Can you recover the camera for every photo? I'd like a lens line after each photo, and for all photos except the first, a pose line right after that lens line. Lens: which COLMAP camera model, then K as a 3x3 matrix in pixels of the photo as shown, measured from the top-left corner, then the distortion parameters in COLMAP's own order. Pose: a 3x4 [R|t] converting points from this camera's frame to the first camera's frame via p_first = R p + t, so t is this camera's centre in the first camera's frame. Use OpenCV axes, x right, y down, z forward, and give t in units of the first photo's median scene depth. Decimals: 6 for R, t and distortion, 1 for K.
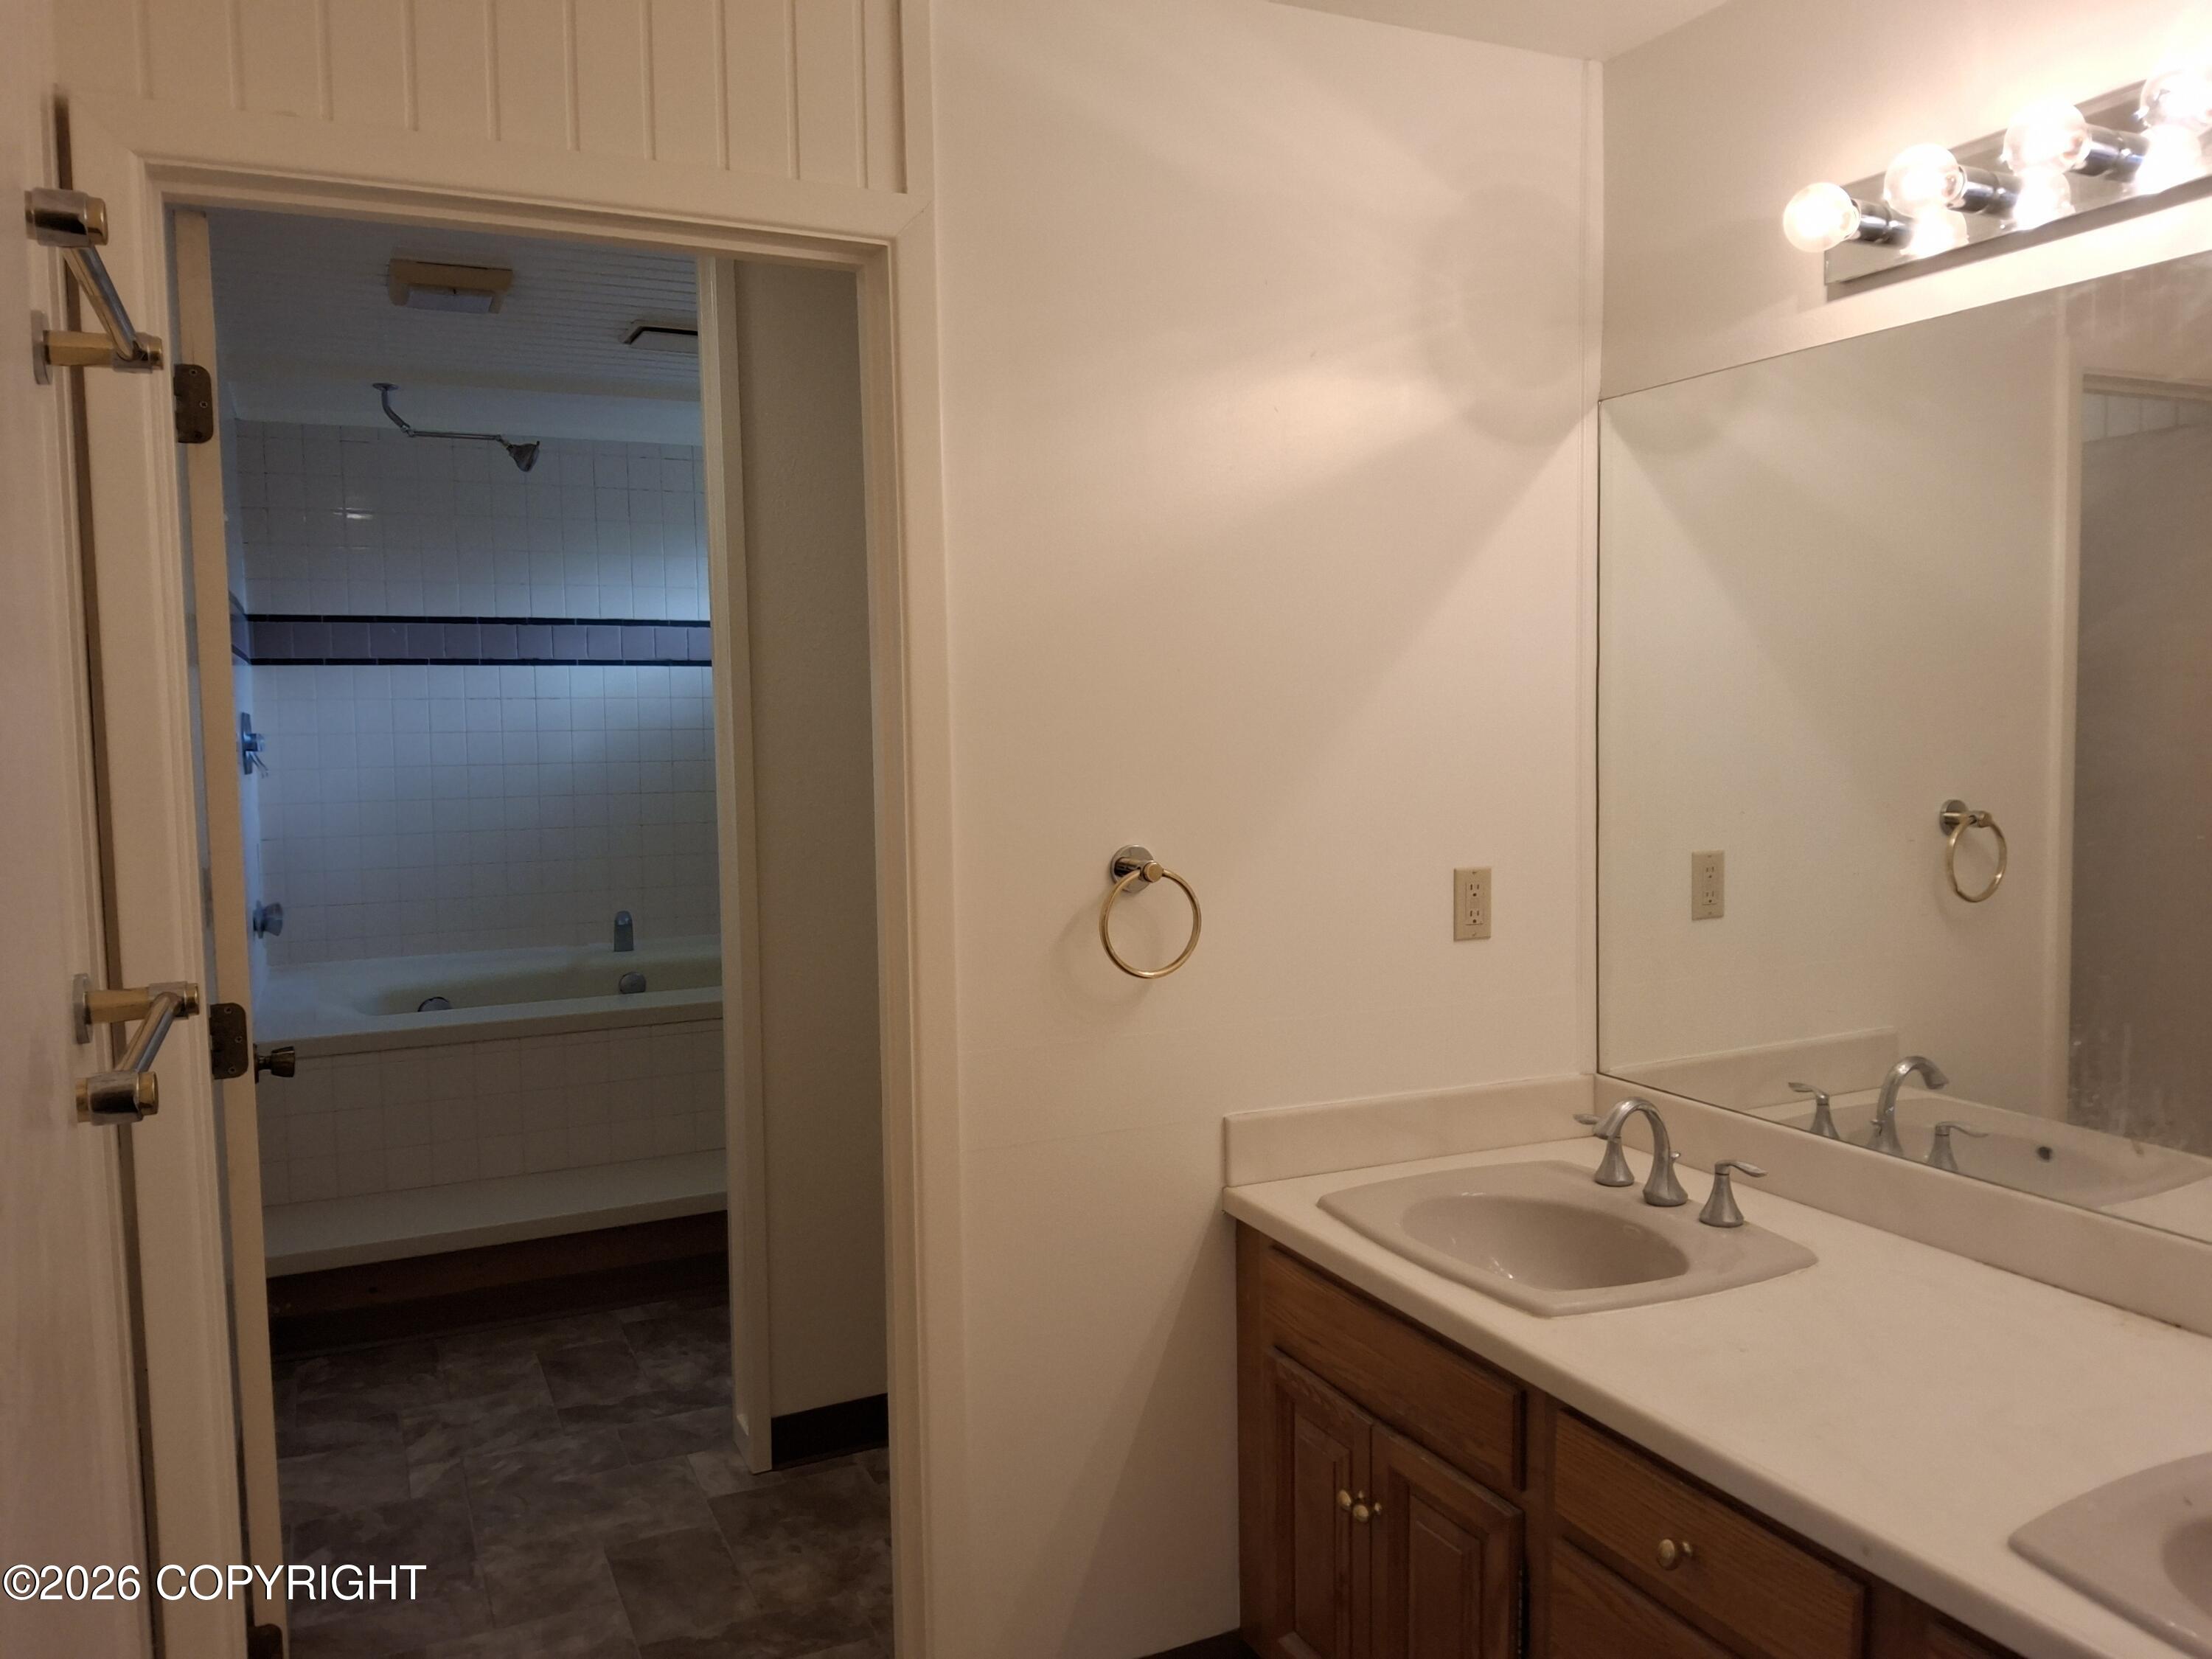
lens RADIAL K [[1641.4, 0, 1114.4], [0, 1641.4, 845.3], [0, 0, 1]] dist [0.028420, -0.065214]
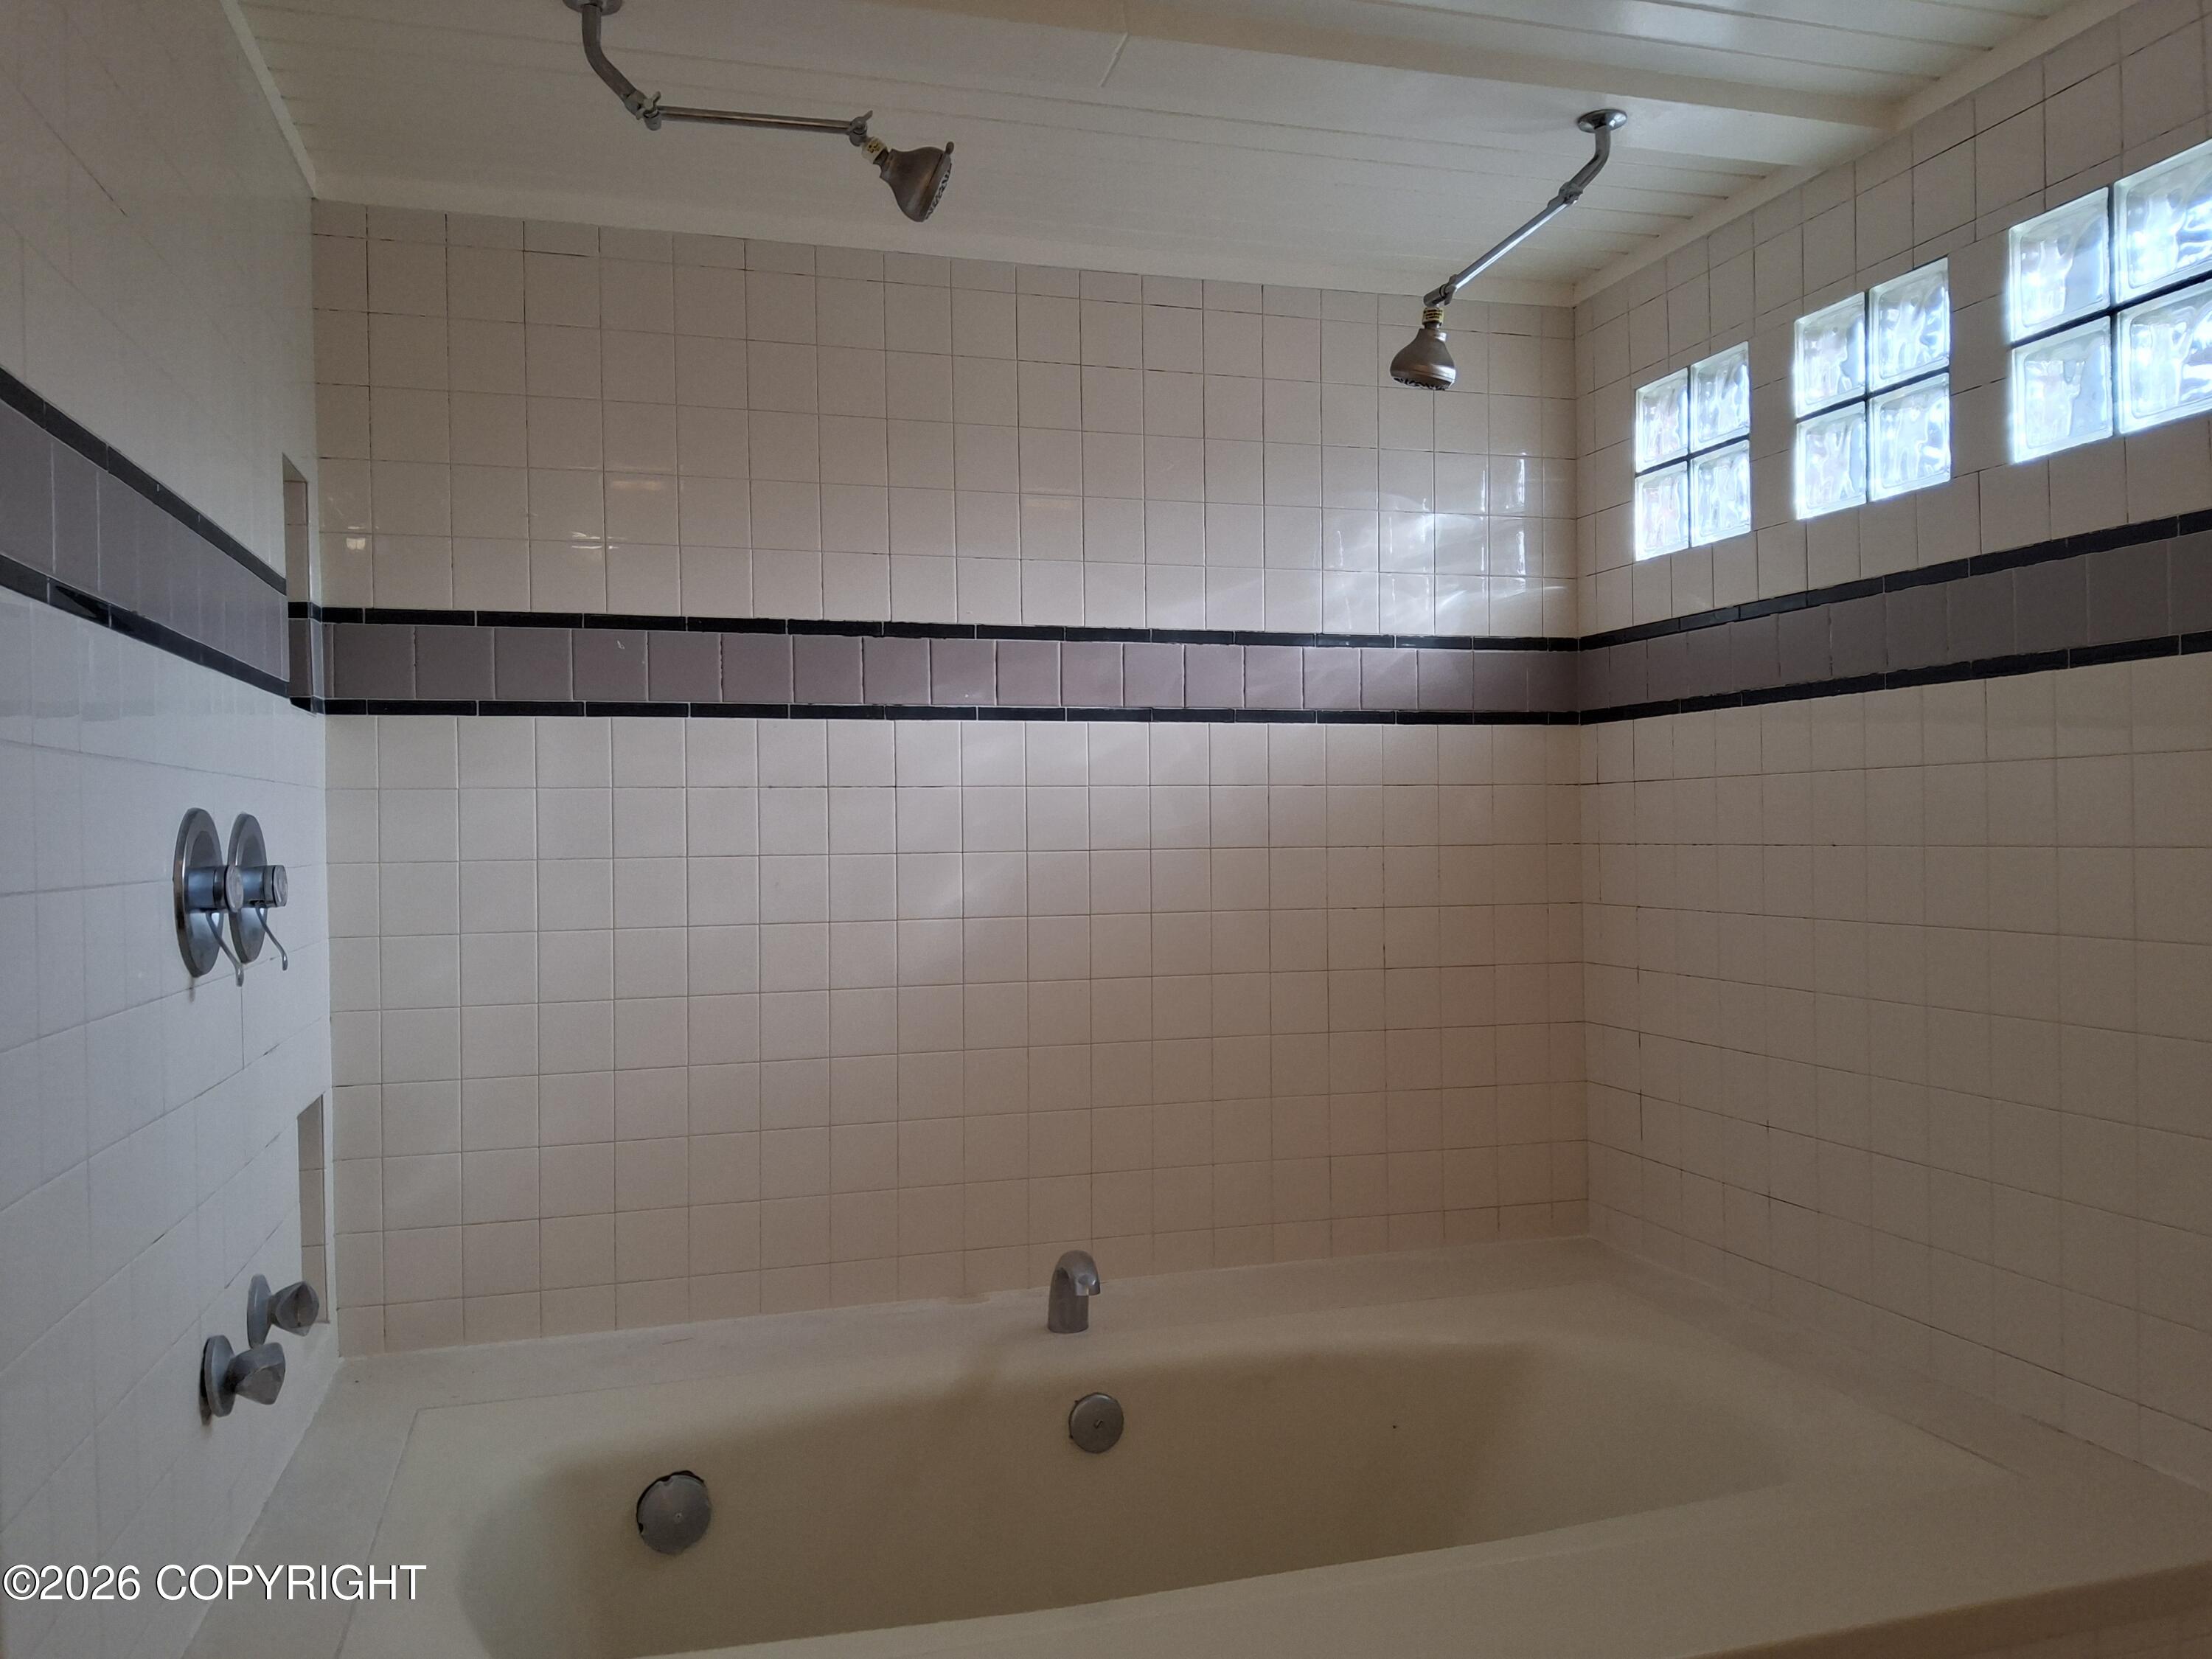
lens RADIAL K [[1641.4, 0, 1102.2], [0, 1641.4, 822.2], [0, 0, 1]] dist [0.028420, -0.065214]
pose [[0.986023, 0.000200, -0.166608, -0.216489], [-0.013142, 0.996977, -0.076581, -0.043504], [0.166089, 0.077700, 0.983045, 0.548914]]
